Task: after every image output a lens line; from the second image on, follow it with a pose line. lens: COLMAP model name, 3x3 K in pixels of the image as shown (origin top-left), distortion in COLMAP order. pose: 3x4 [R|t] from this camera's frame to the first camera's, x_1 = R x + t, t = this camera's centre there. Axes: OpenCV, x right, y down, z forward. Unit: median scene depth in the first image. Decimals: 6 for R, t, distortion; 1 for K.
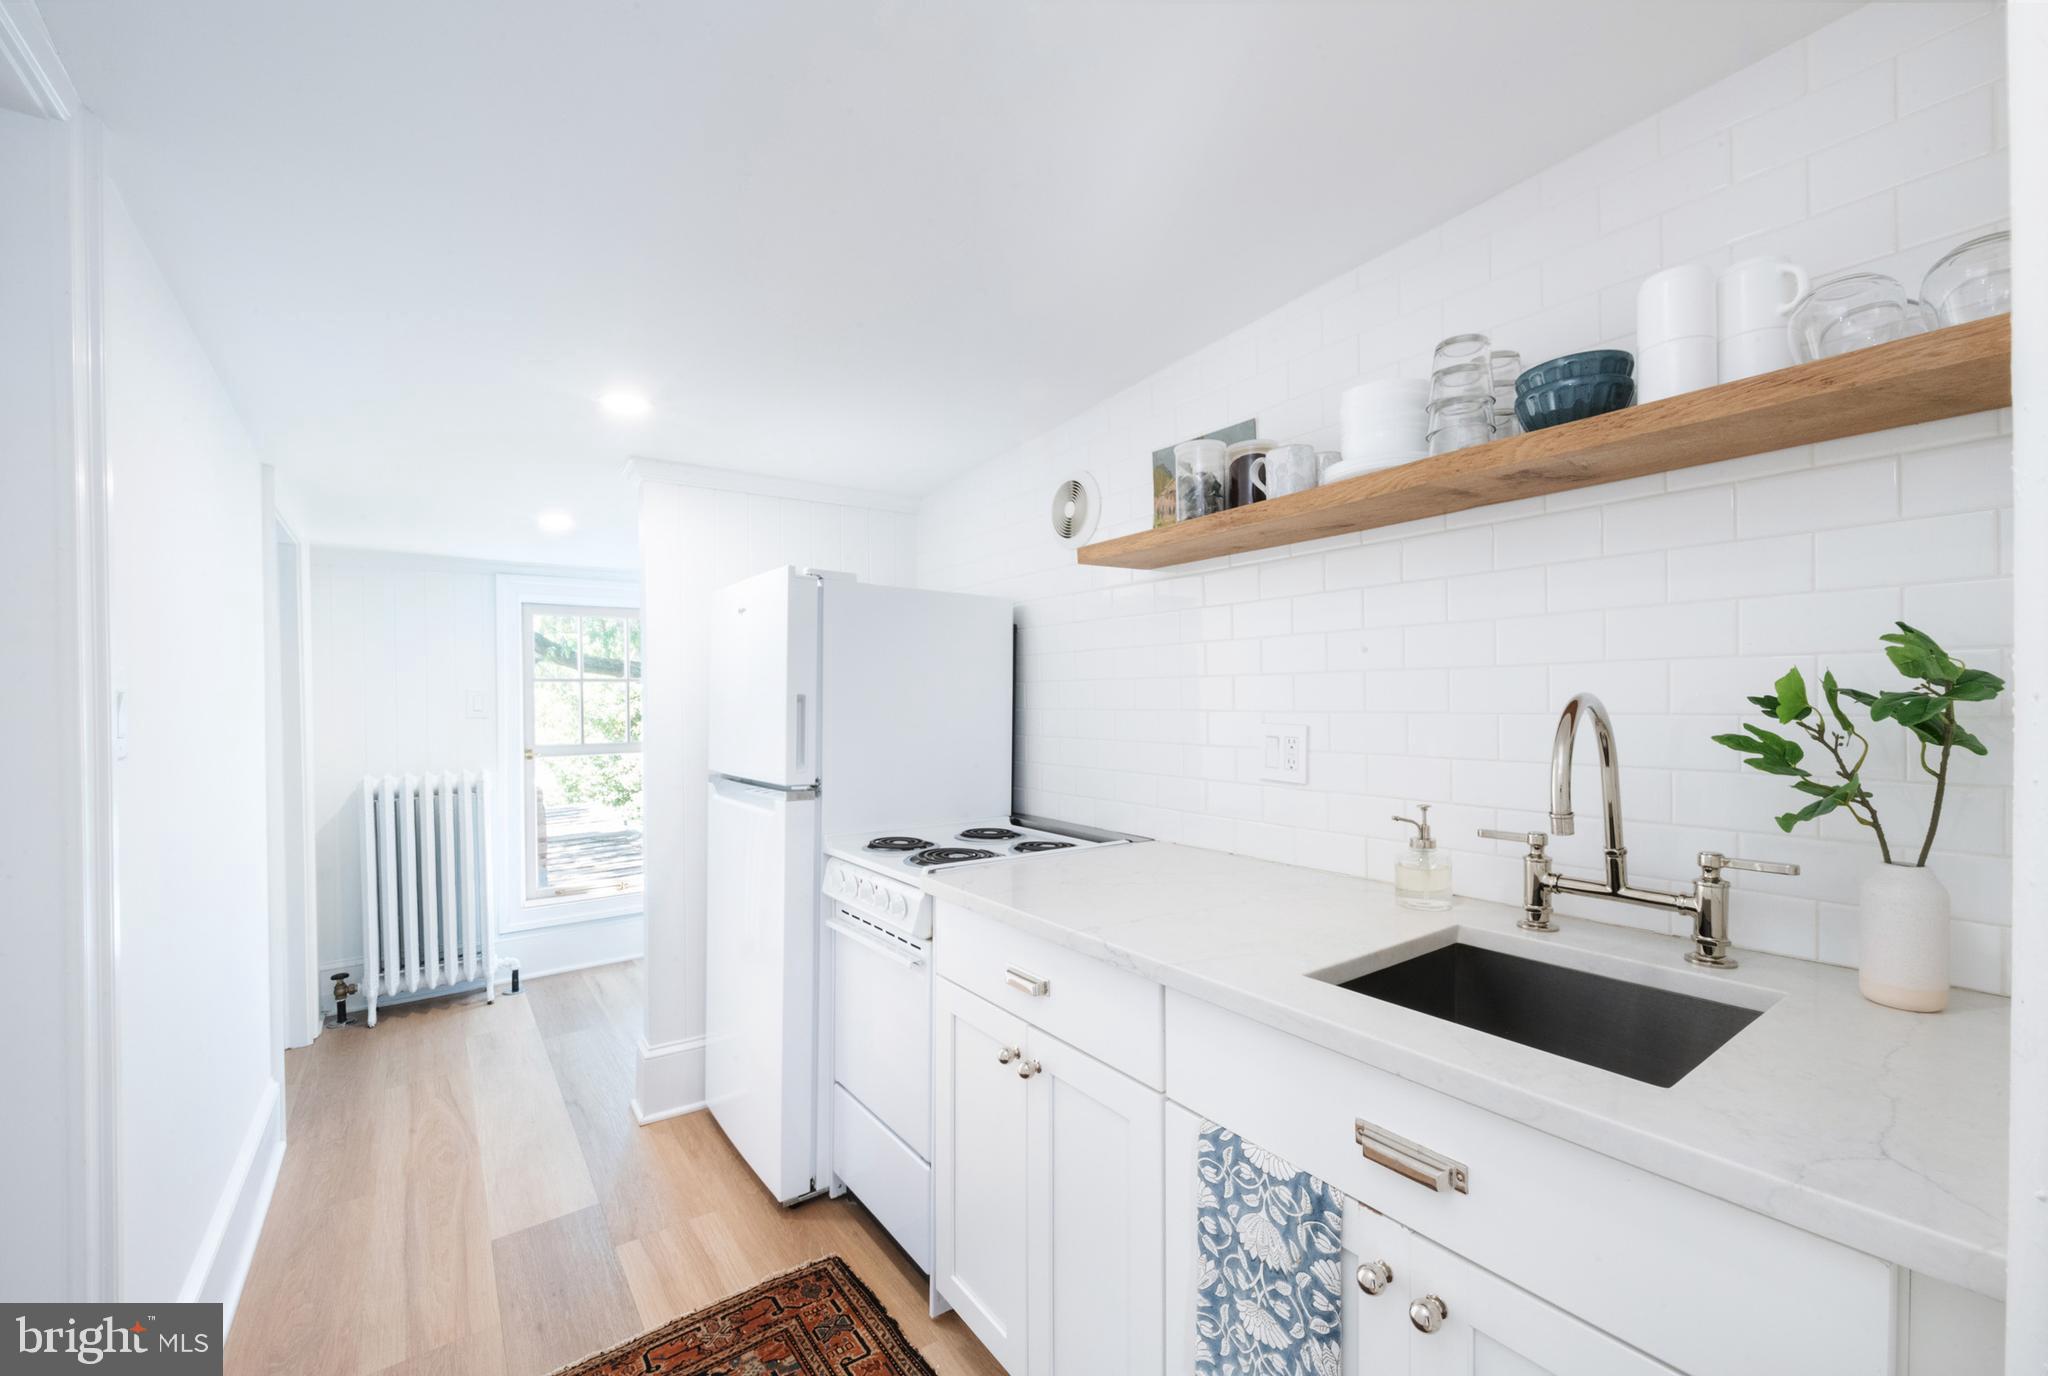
lens RADIAL K [[819.5, 0, 1024.0], [0, 819.5, 688.0], [0, 0, 1]] dist [-0.000518, -0.000115]
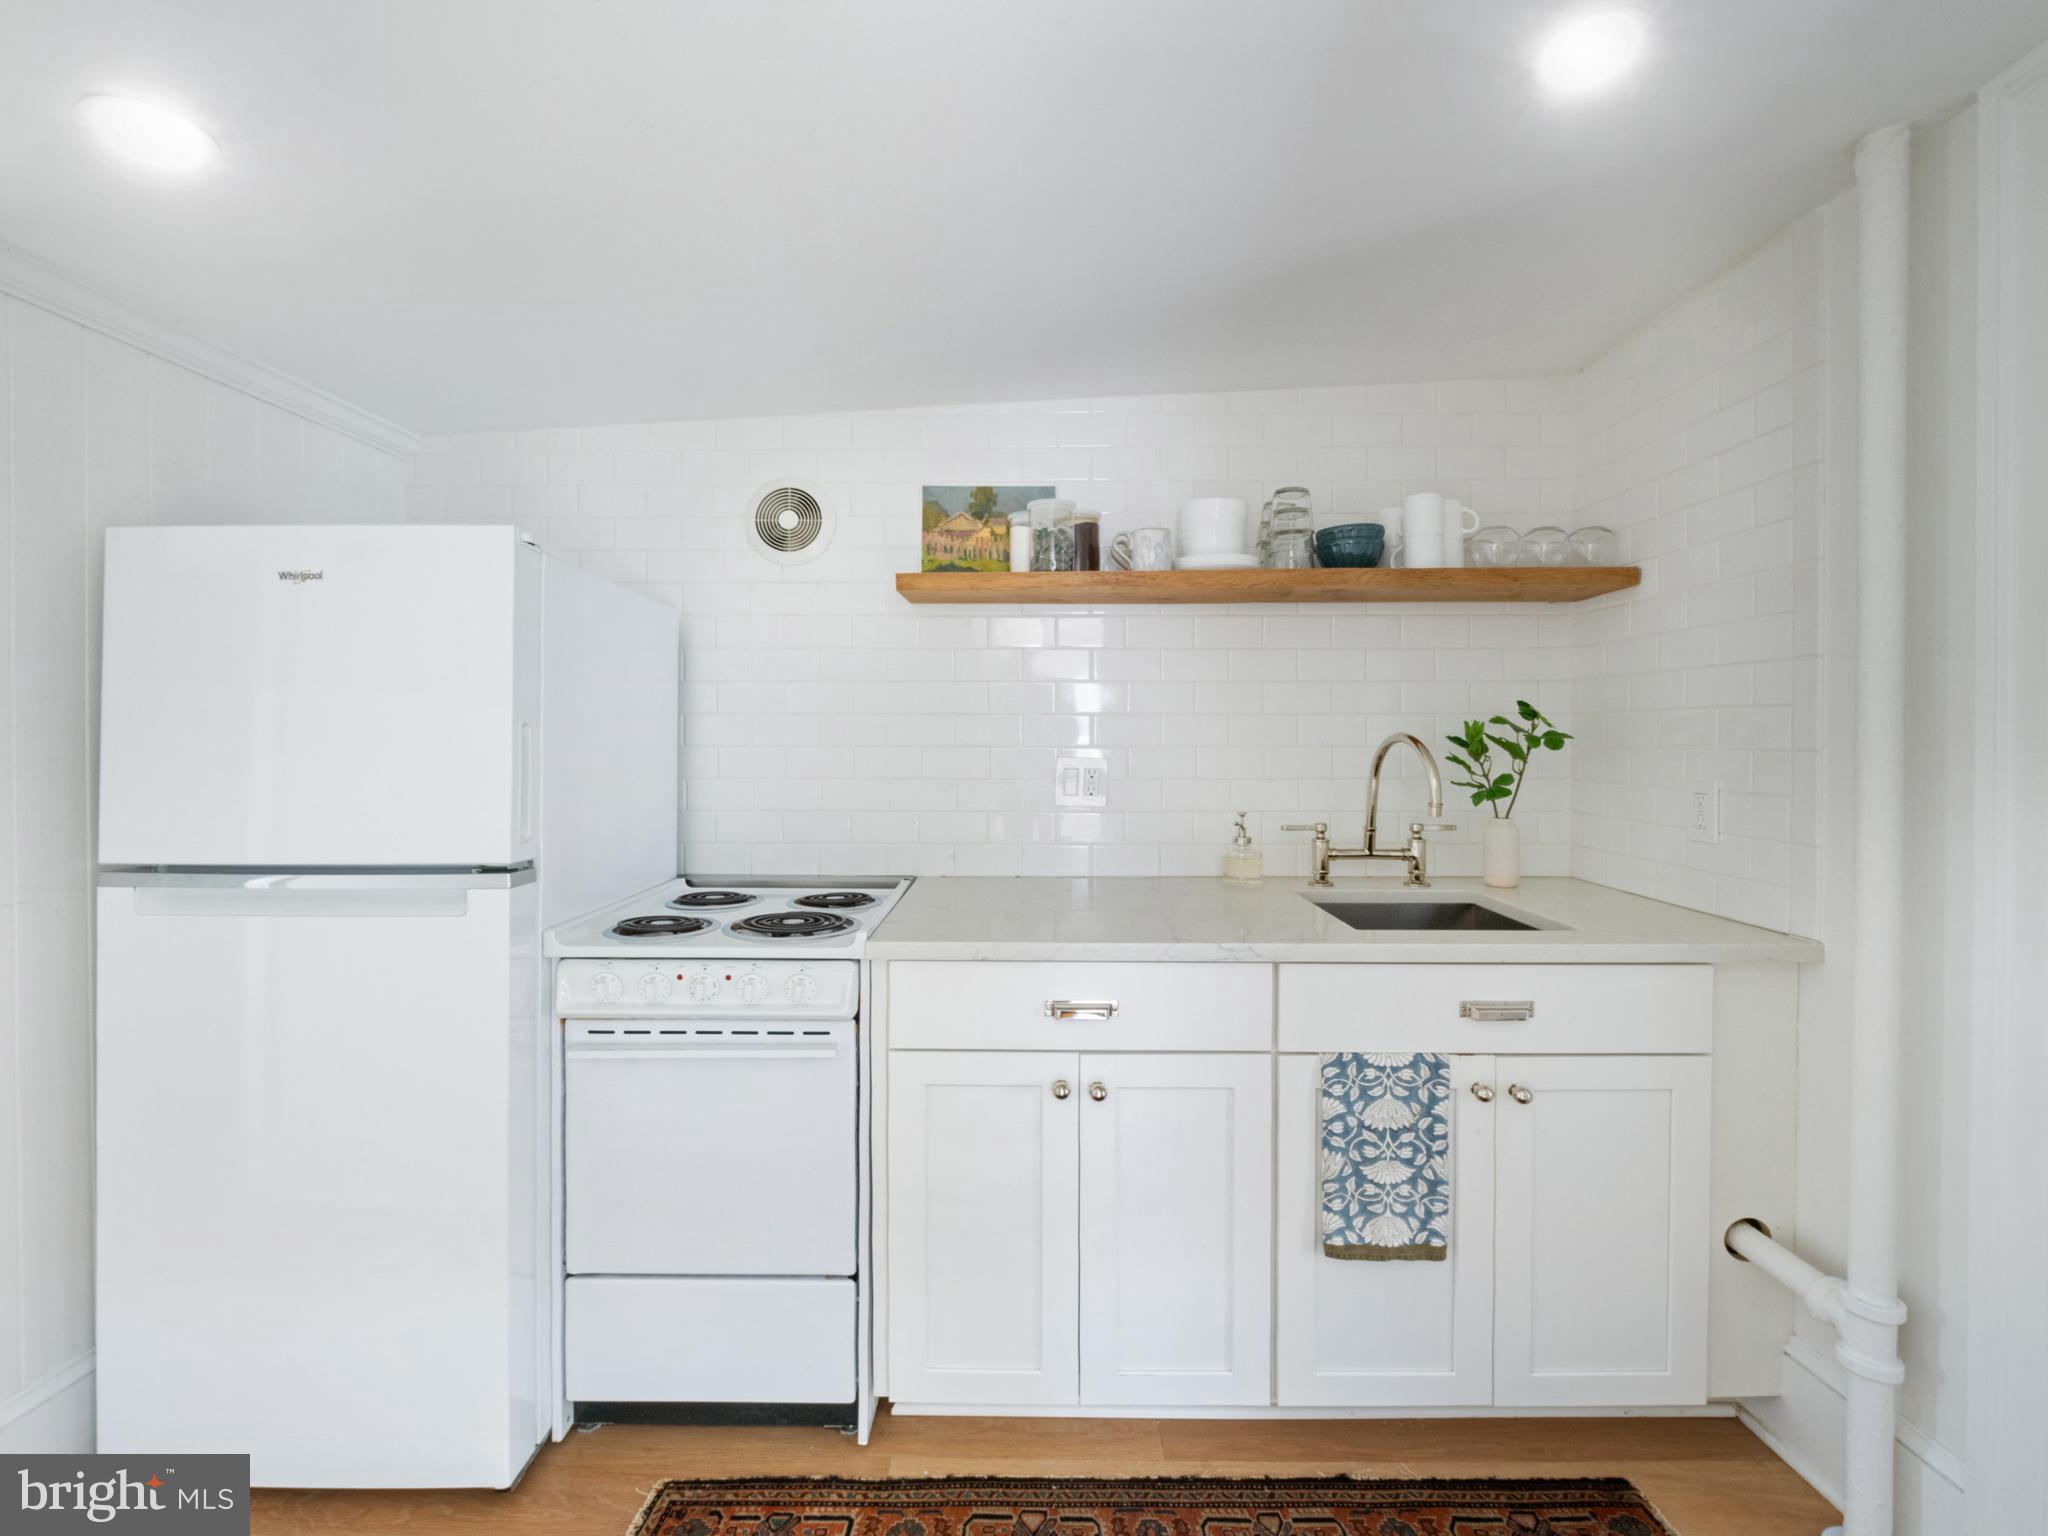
lens RADIAL K [[839.1, 0, 1023.7], [0, 839.1, 727.2], [0, 0, 1]] dist [-0.016672, -0.000105]
pose [[0.633223, 0.013104, 0.773859, -1.116025], [-0.016652, 0.999856, -0.003306, 0.012814], [-0.773790, -0.010793, 0.633350, 0.518627]]
